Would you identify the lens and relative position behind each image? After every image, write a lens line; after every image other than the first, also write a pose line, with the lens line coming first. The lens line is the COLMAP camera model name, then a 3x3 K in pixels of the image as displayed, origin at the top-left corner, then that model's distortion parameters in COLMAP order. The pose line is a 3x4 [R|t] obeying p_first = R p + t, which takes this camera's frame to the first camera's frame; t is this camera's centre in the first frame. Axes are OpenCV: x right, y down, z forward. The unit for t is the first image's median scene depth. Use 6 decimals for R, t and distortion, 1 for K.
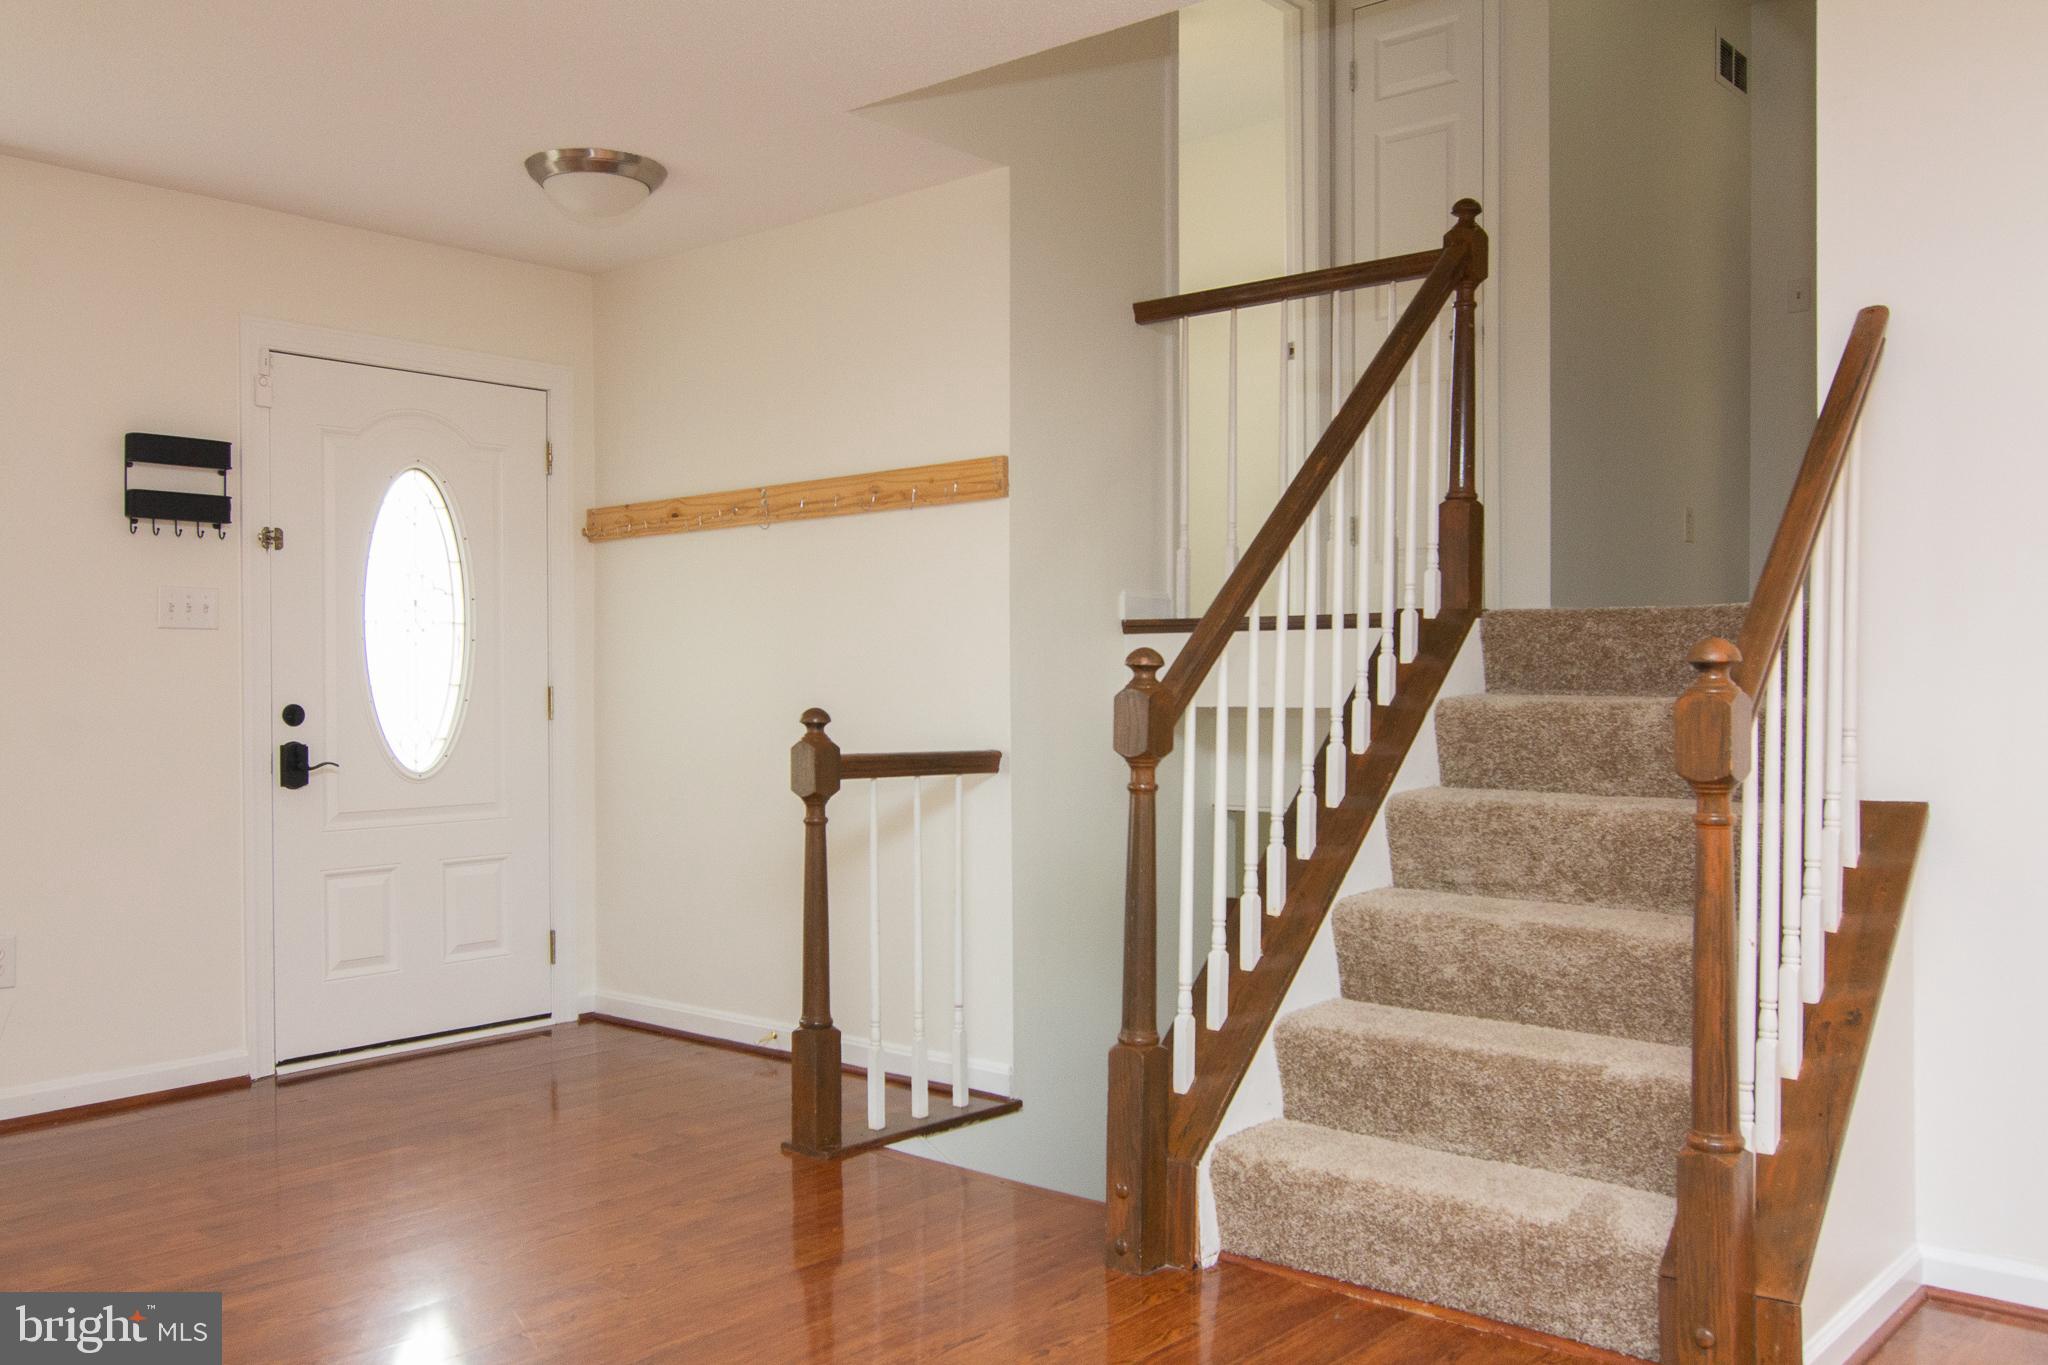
lens RADIAL K [[1751.9, 0, 958.8], [0, 1751.9, 724.8], [0, 0, 1]] dist [0.001764, 0.000084]
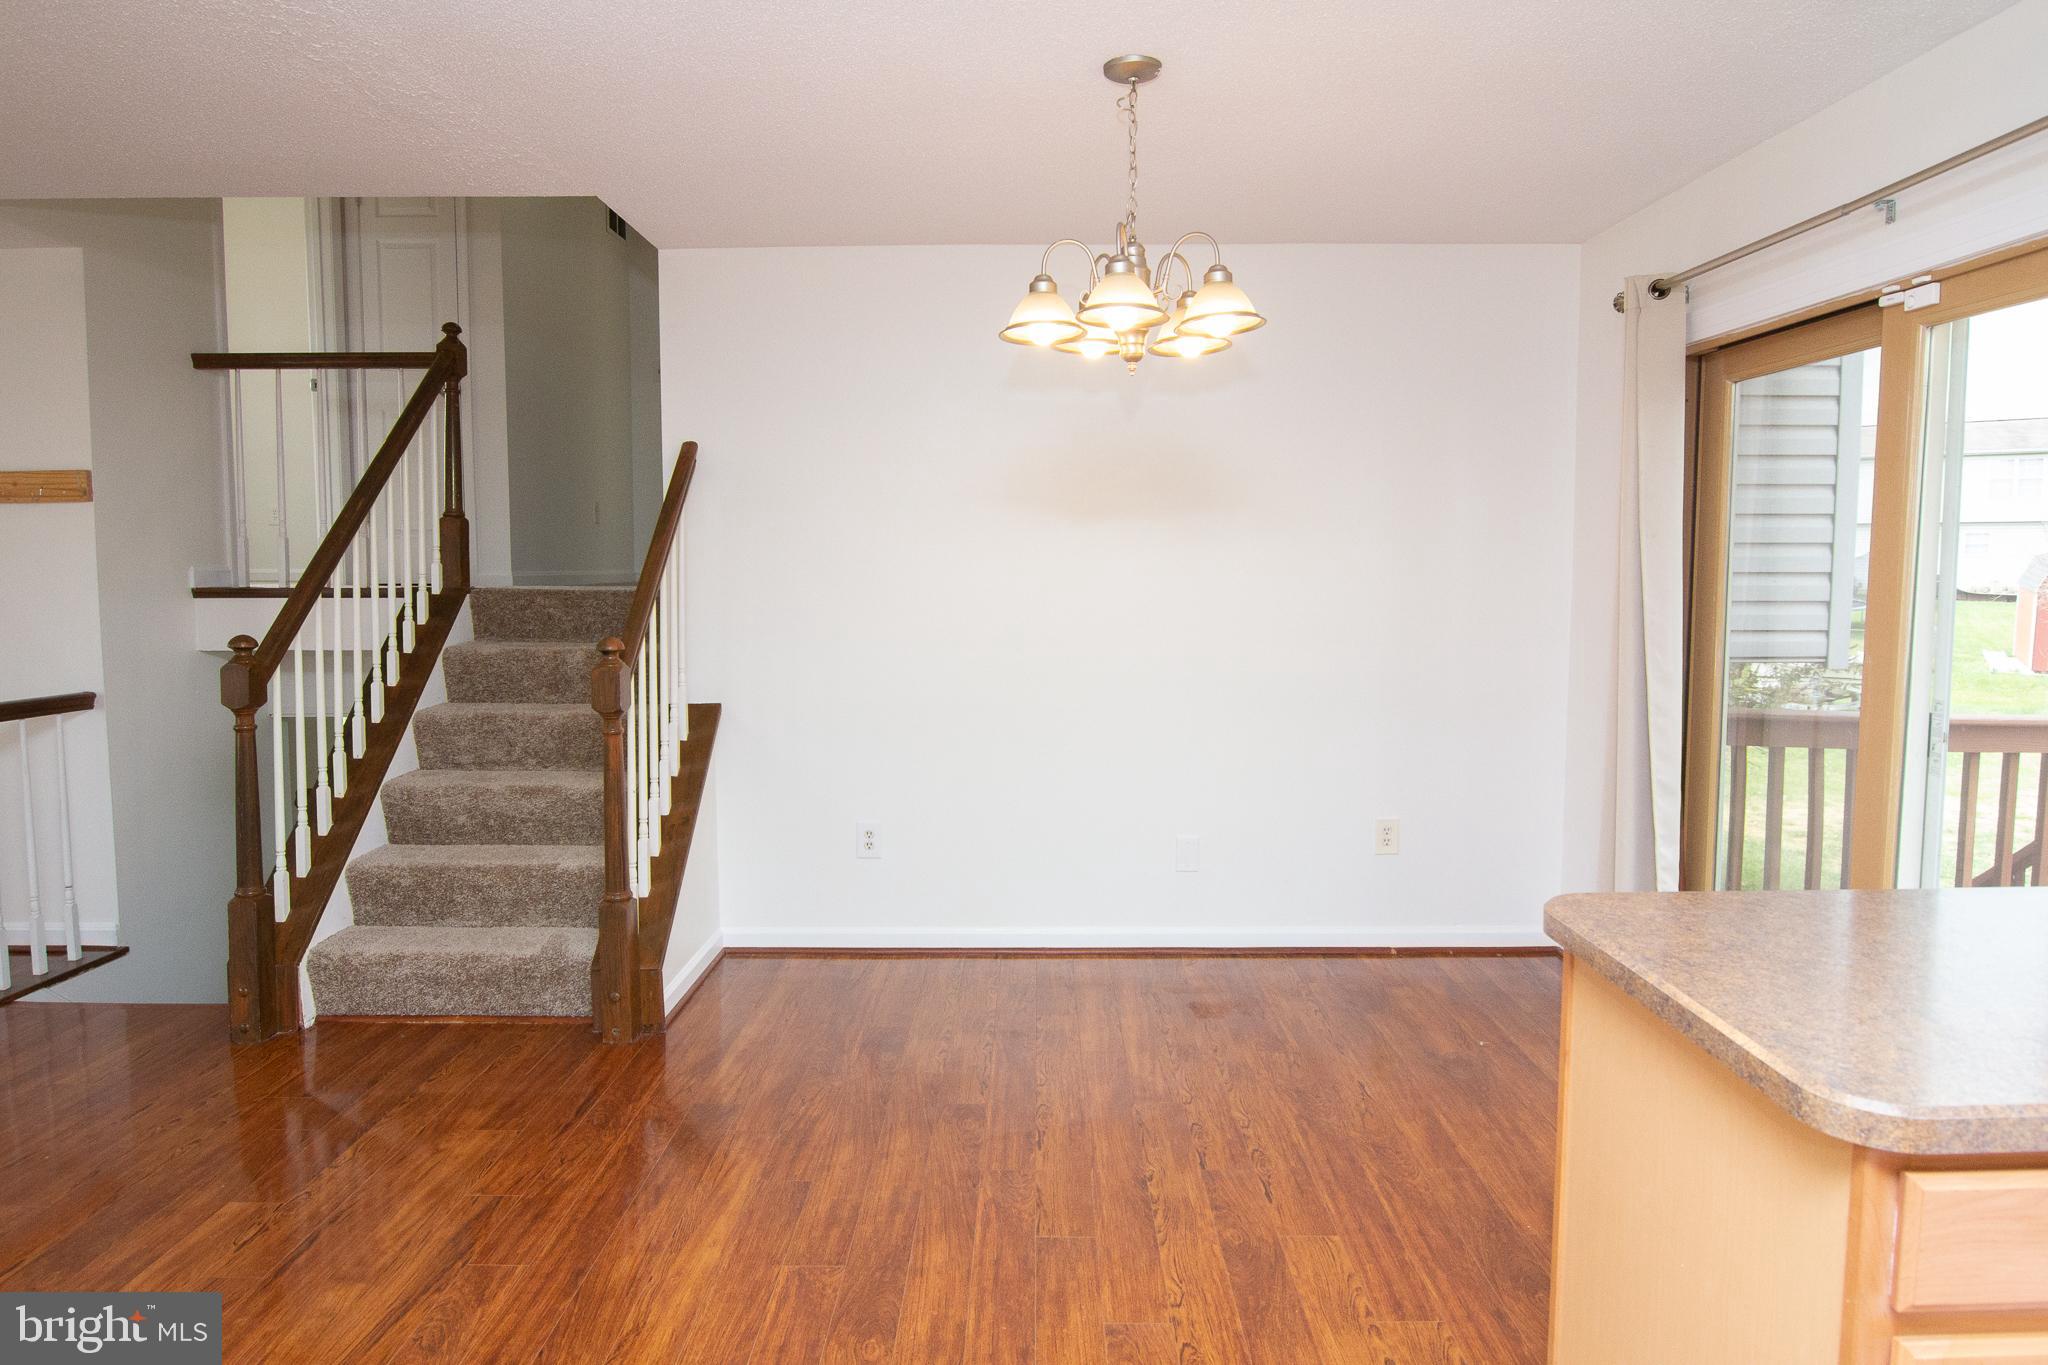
lens RADIAL K [[1254.6, 0, 1088.0], [0, 1254.6, 645.8], [0, 0, 1]] dist [-0.014586, -0.002283]
pose [[0.720709, -0.037834, 0.692205, -0.113490], [0.007006, 0.998856, 0.047301, -0.081155], [-0.693203, -0.029241, 0.720149, -0.280796]]
